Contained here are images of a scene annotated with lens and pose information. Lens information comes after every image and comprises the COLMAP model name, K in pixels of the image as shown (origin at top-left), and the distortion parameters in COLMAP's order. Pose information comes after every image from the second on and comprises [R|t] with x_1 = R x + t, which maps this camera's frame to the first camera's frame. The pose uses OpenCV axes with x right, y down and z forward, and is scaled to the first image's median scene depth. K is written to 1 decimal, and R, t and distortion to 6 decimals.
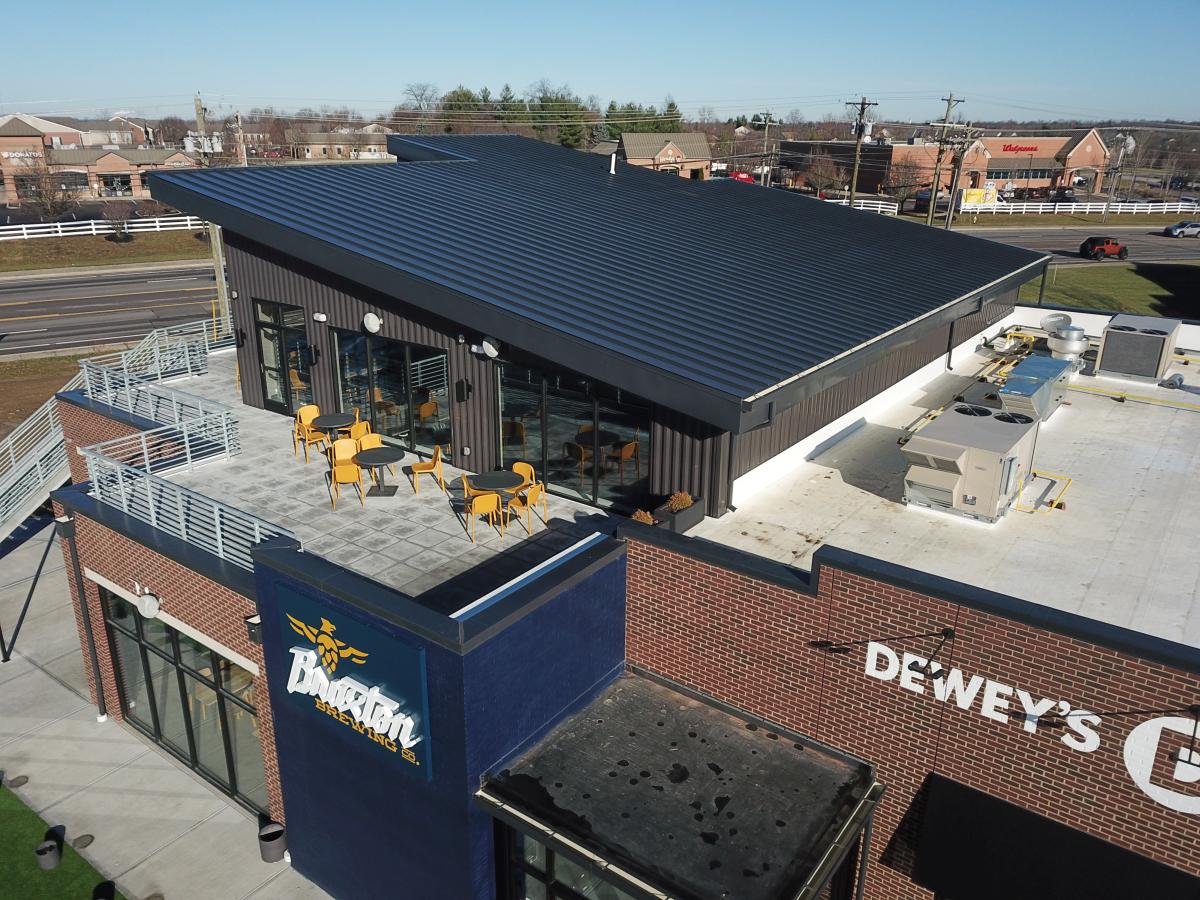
lens RADIAL K [[921.2, 0, 600.6], [0, 921.2, 443.8], [0, 0, 1]] dist [0.009813, -0.001220]
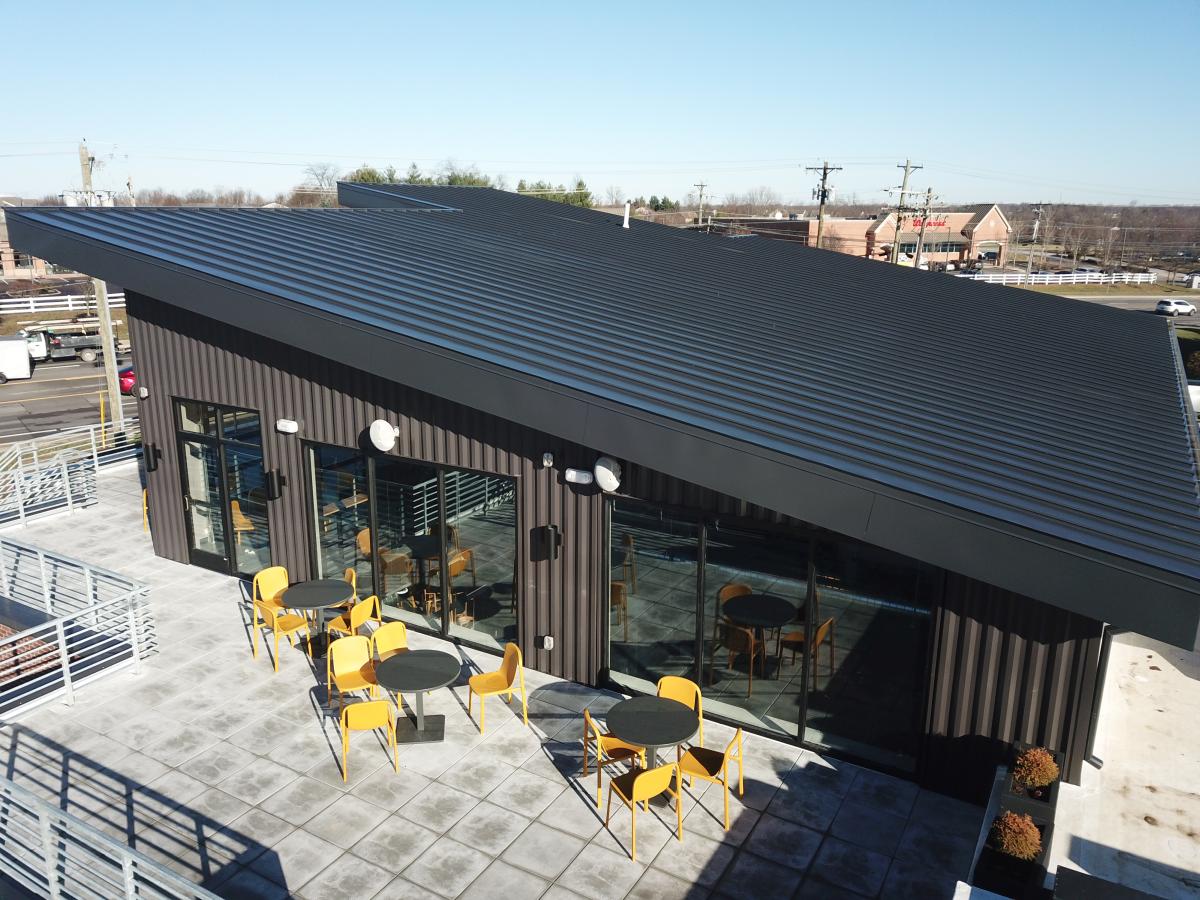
lens RADIAL K [[921.2, 0, 600.6], [0, 921.2, 443.8], [0, 0, 1]] dist [0.009813, -0.001220]
pose [[0.994151, -0.028329, 0.104221, -0.156116], [0.036779, 0.996110, -0.080072, -0.066104], [-0.101547, 0.083437, 0.991326, 0.348655]]
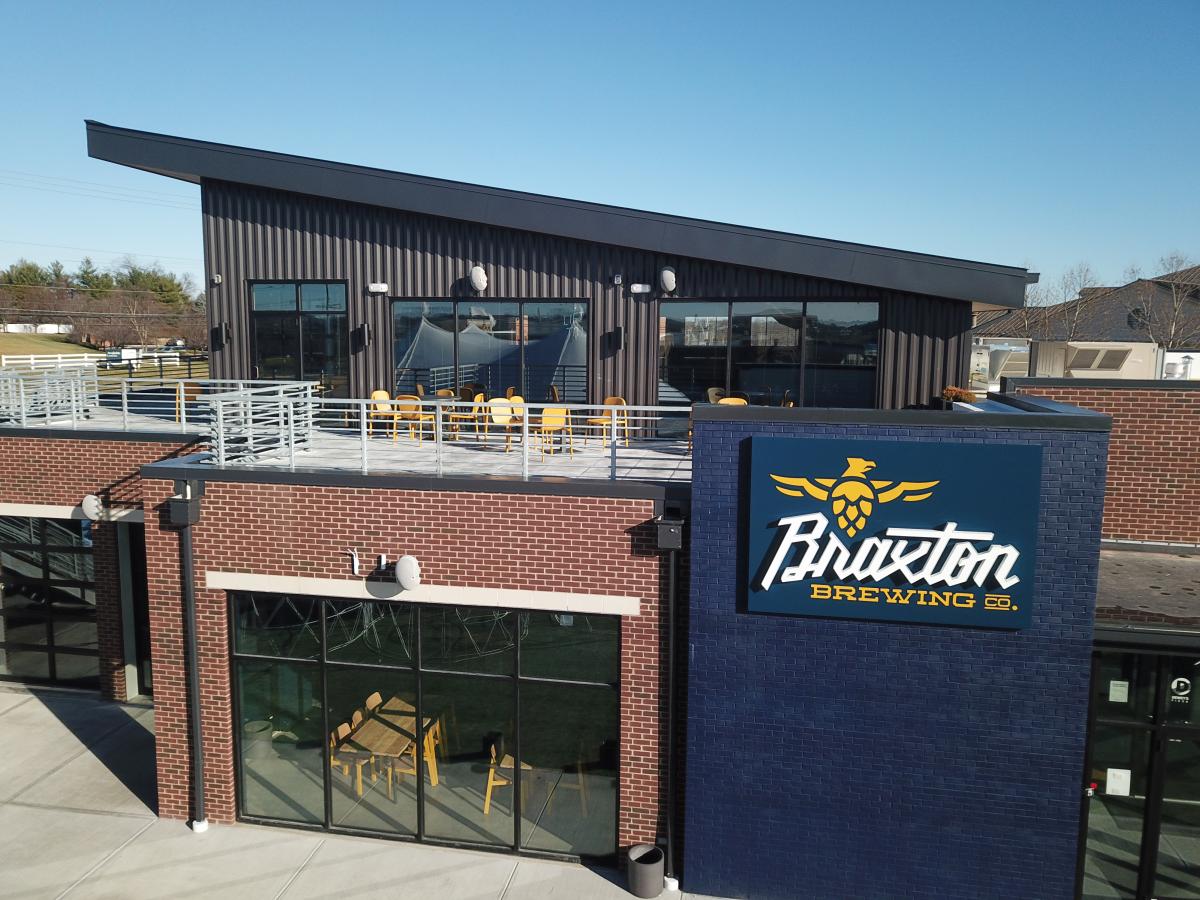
lens RADIAL K [[921.2, 0, 600.6], [0, 921.2, 443.8], [0, 0, 1]] dist [0.009813, -0.001220]
pose [[0.902093, -0.054344, 0.428106, -0.482918], [0.139076, 0.975720, -0.169200, 0.163216], [-0.408517, 0.212173, 0.887748, 0.222614]]
